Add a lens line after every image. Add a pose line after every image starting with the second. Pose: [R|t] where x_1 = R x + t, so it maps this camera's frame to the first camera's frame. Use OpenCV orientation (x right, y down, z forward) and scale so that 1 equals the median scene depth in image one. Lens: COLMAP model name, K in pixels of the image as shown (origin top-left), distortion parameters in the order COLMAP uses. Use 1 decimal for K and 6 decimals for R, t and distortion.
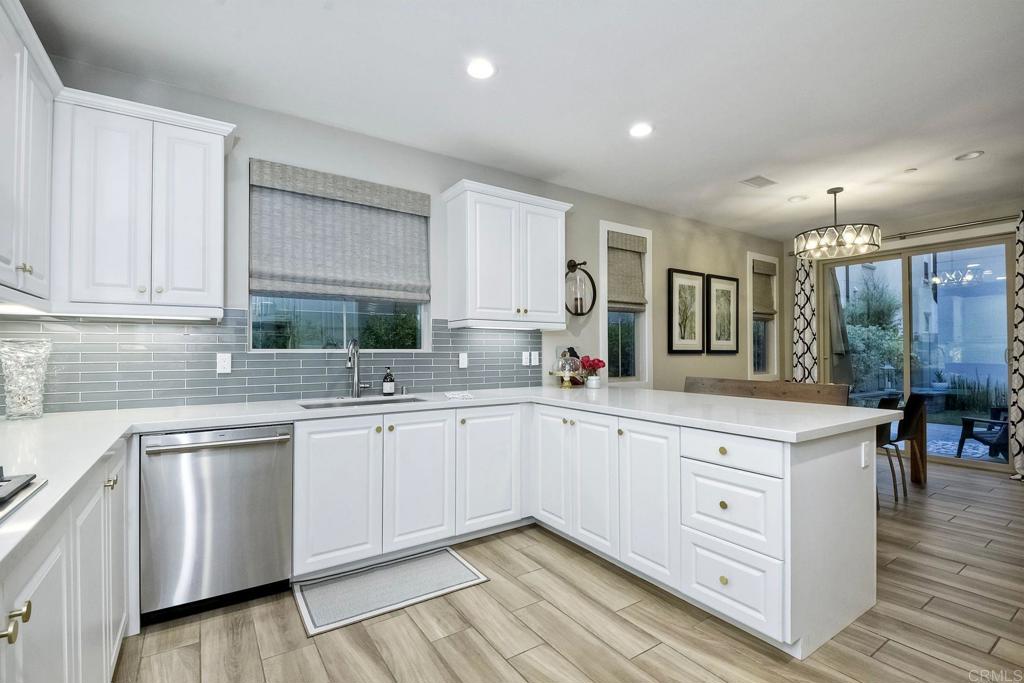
lens RADIAL K [[460.3, 0, 508.7], [0, 460.3, 346.4], [0, 0, 1]] dist [0.017710, -0.013092]
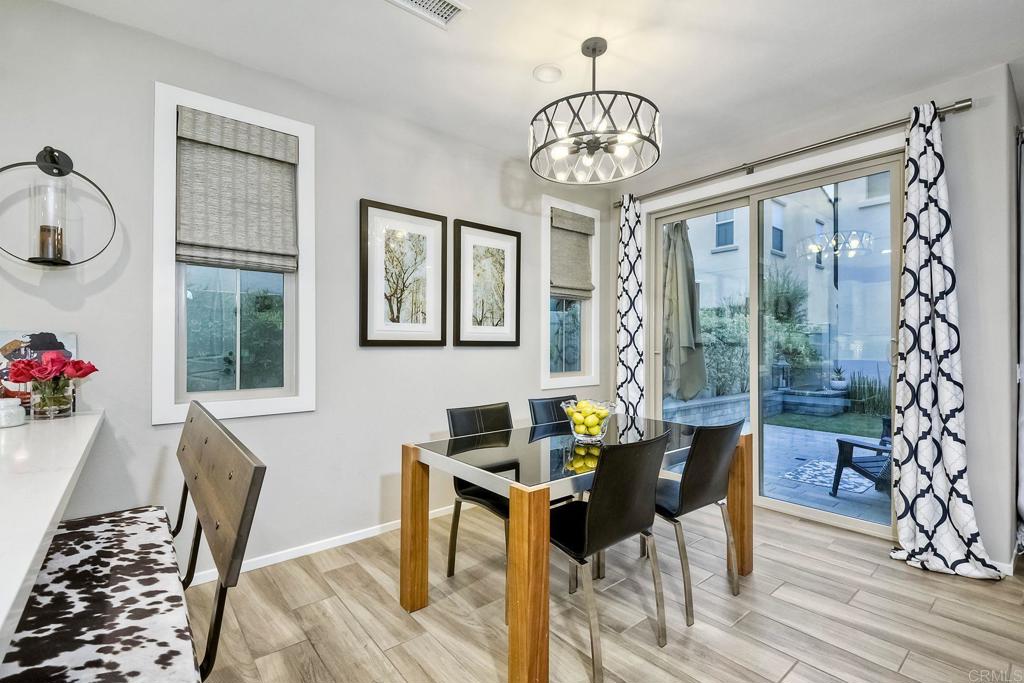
lens RADIAL K [[459.2, 0, 505.9], [0, 459.2, 342.6], [0, 0, 1]] dist [0.028018, -0.015969]
pose [[0.995357, 0.002701, 0.096215, 0.440010], [-0.003039, 0.999990, 0.003361, 0.008220], [-0.096205, -0.003637, 0.995355, 0.372631]]
